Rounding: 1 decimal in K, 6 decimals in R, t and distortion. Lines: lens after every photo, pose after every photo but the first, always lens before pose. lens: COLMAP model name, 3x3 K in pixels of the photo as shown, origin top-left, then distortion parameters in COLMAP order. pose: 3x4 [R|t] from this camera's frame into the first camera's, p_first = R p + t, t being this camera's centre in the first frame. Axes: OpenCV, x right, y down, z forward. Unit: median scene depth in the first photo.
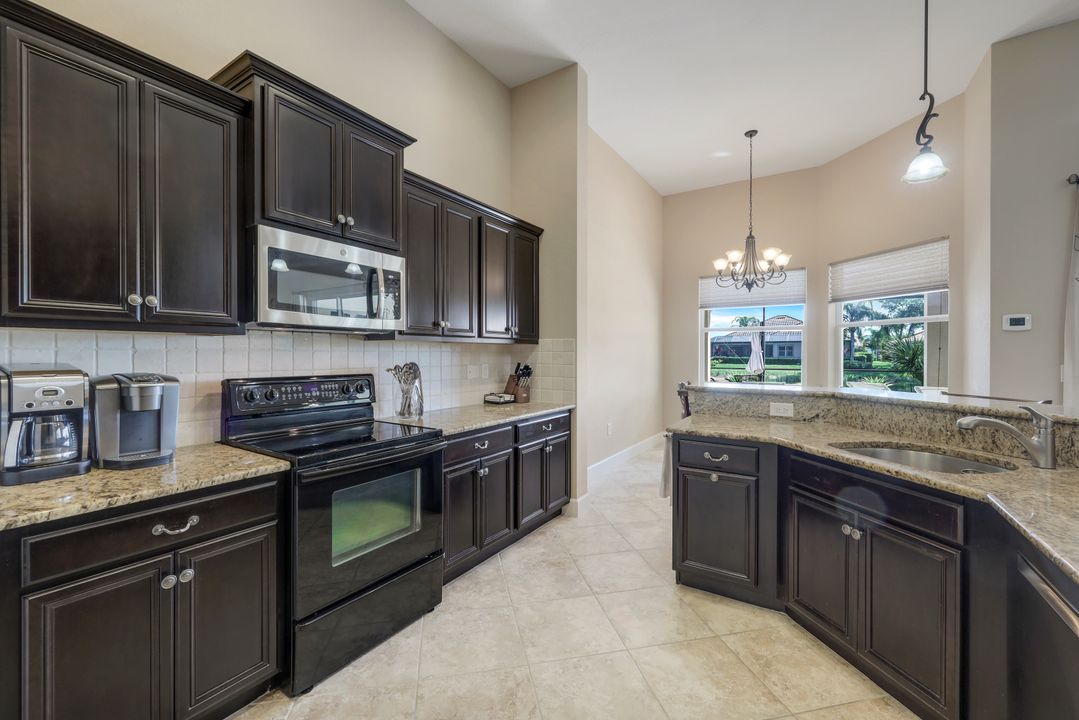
lens RADIAL K [[438.1, 0, 538.0], [0, 438.1, 357.3], [0, 0, 1]] dist [-0.000107, -0.000159]
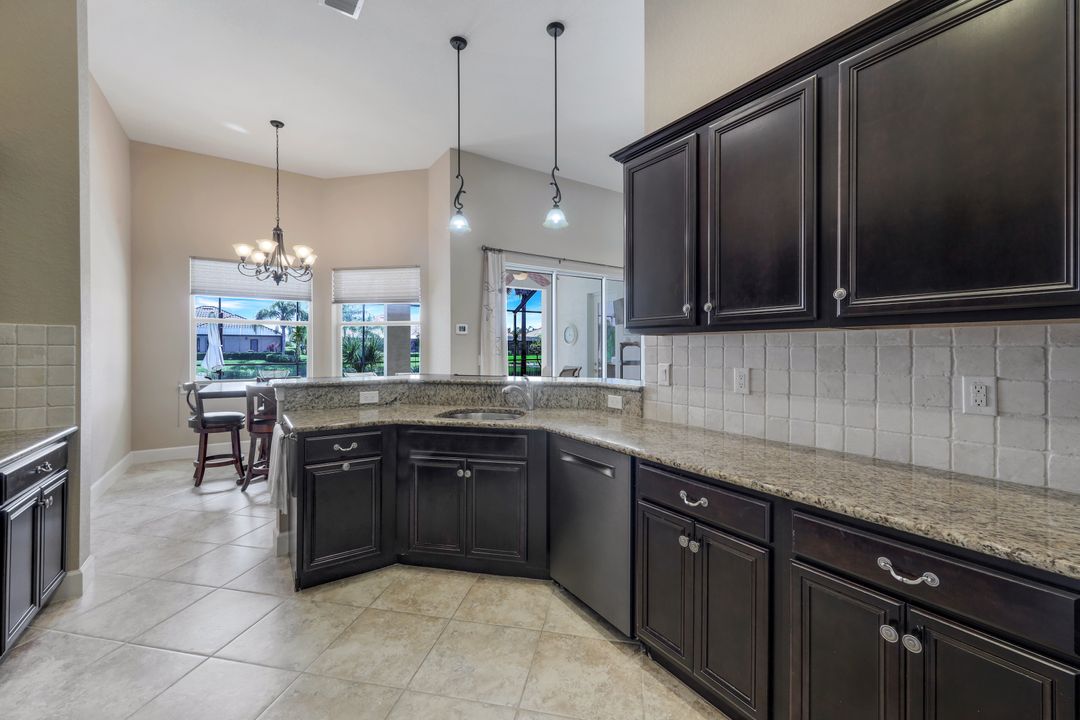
lens RADIAL K [[437.6, 0, 538.8], [0, 437.6, 351.8], [0, 0, 1]] dist [-0.001612, -0.000073]
pose [[0.395335, -0.006313, 0.918515, -0.240984], [0.006032, 0.999973, 0.004276, -0.001822], [-0.918517, 0.003850, 0.395362, 0.101102]]
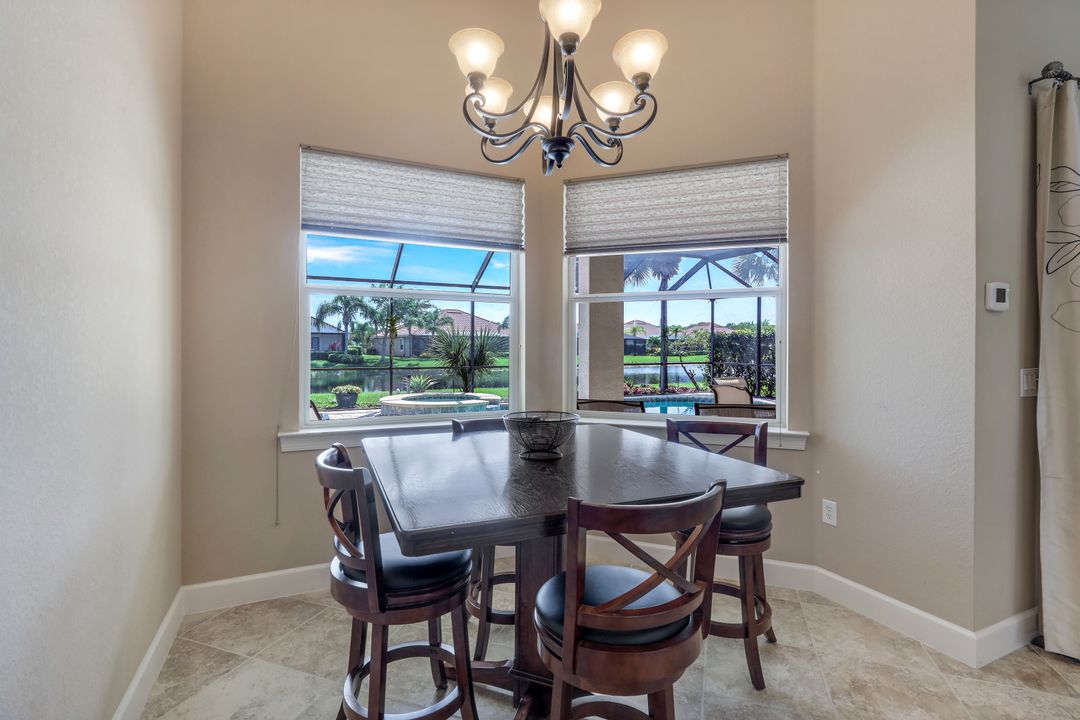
lens RADIAL K [[502.1, 0, 537.2], [0, 502.1, 349.6], [0, 0, 1]] dist [0.000280, 0.000103]
pose [[0.529976, -0.002450, 0.848009, 0.194483], [0.005429, 0.999985, -0.000503, -0.011788], [-0.847995, 0.004870, 0.529981, 1.060423]]
